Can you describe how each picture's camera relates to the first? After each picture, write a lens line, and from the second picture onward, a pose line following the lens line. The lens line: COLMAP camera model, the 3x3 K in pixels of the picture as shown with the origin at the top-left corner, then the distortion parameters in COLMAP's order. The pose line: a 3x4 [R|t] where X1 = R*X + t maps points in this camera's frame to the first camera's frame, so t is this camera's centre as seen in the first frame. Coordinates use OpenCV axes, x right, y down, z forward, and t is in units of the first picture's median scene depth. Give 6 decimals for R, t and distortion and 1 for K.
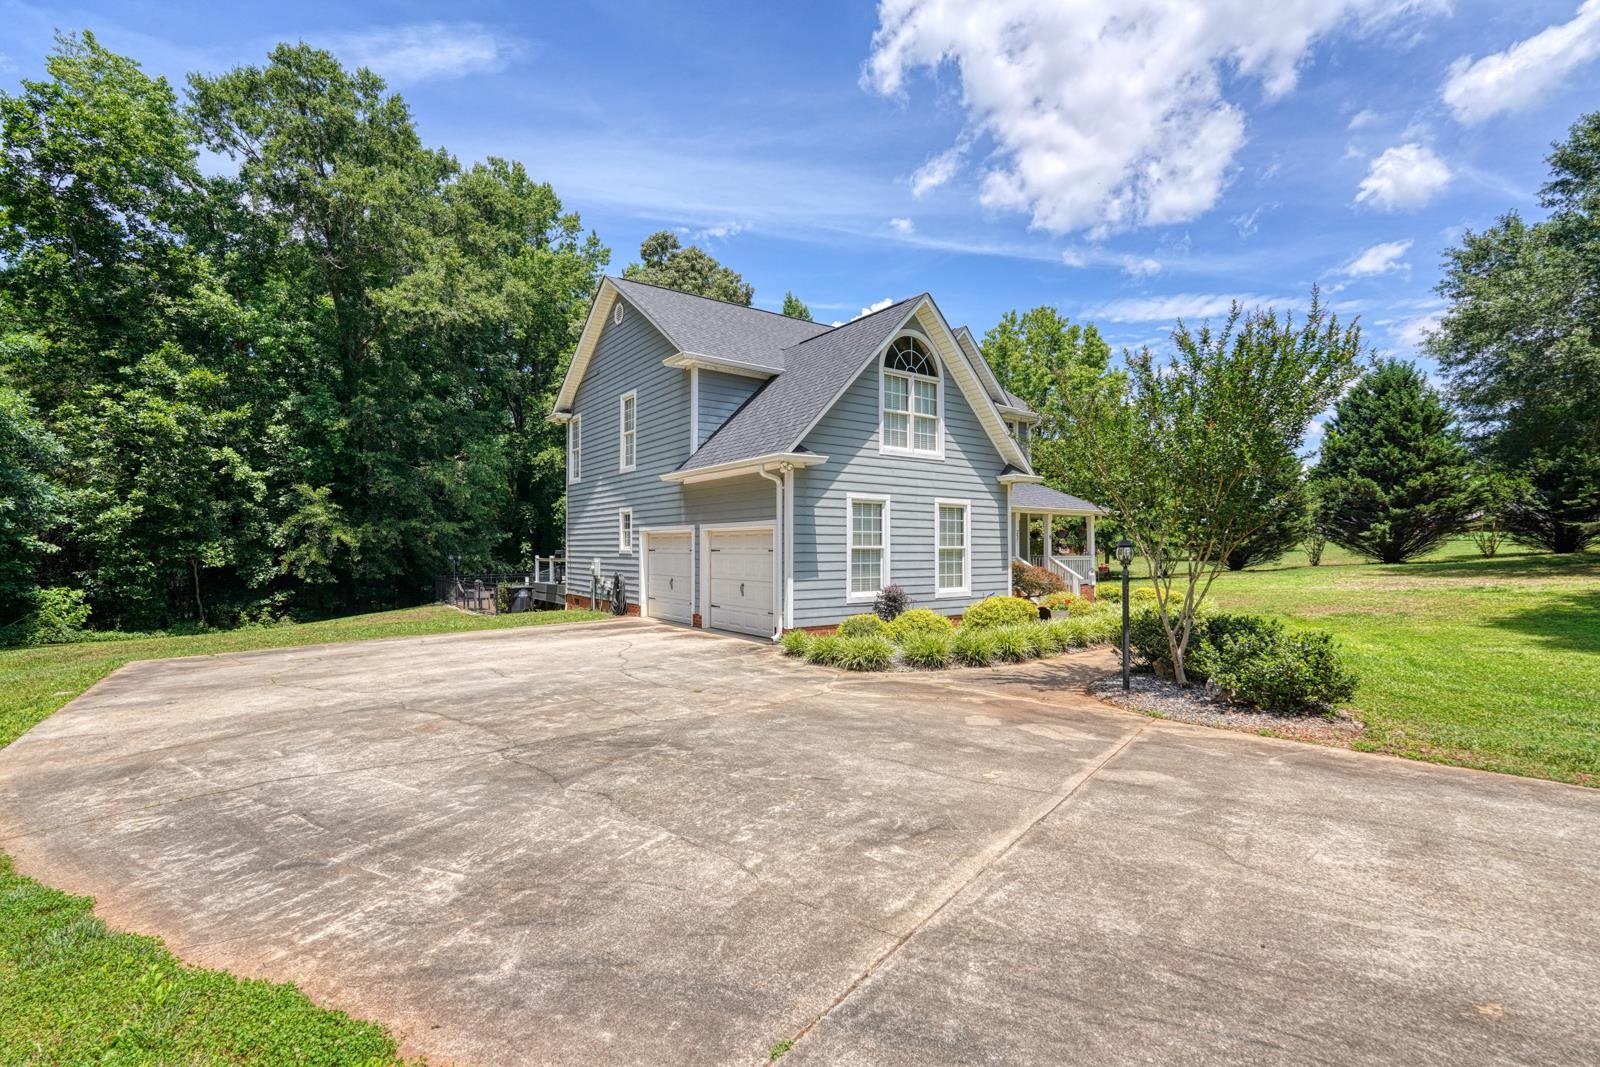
lens RADIAL K [[712.8, 0, 800.1], [0, 712.8, 532.3], [0, 0, 1]] dist [0.003128, 0.002555]
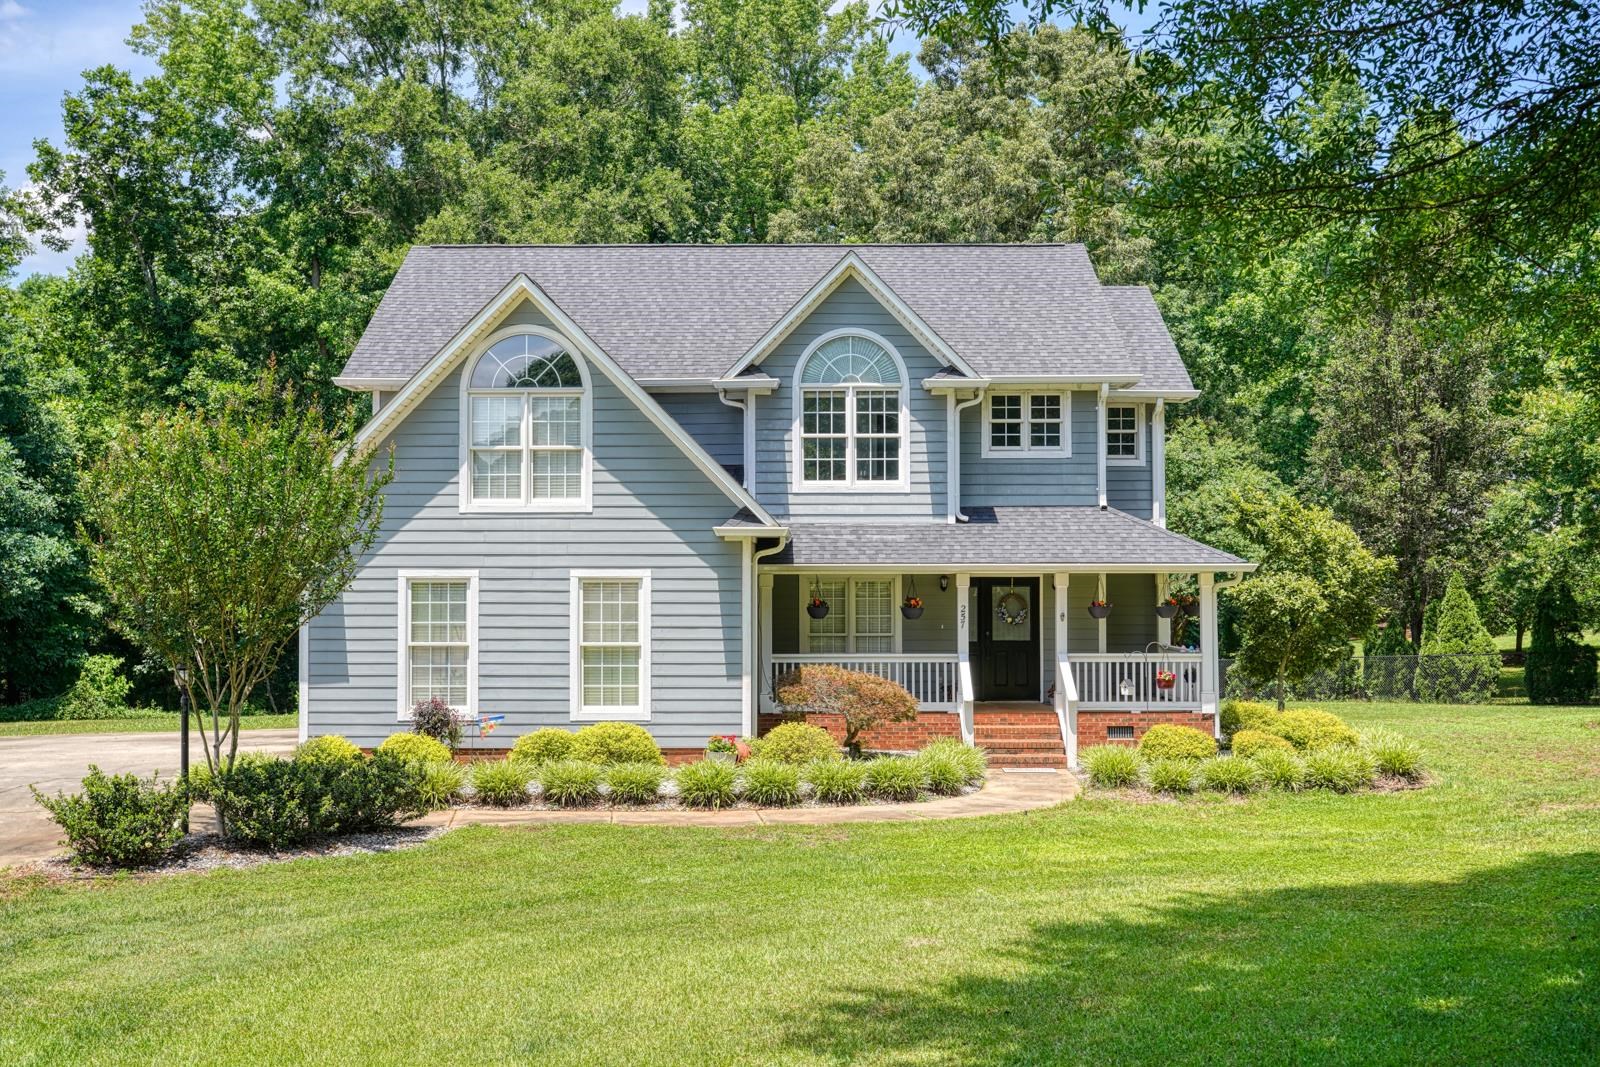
lens RADIAL K [[1577.7, 0, 801.3], [0, 1577.7, 539.4], [0, 0, 1]] dist [0.003802, 0.000000]
pose [[0.806165, -0.014015, -0.591525, 1.230334], [0.014182, 0.999890, -0.004362, -0.066819], [0.591521, -0.004873, 0.806275, -0.060873]]
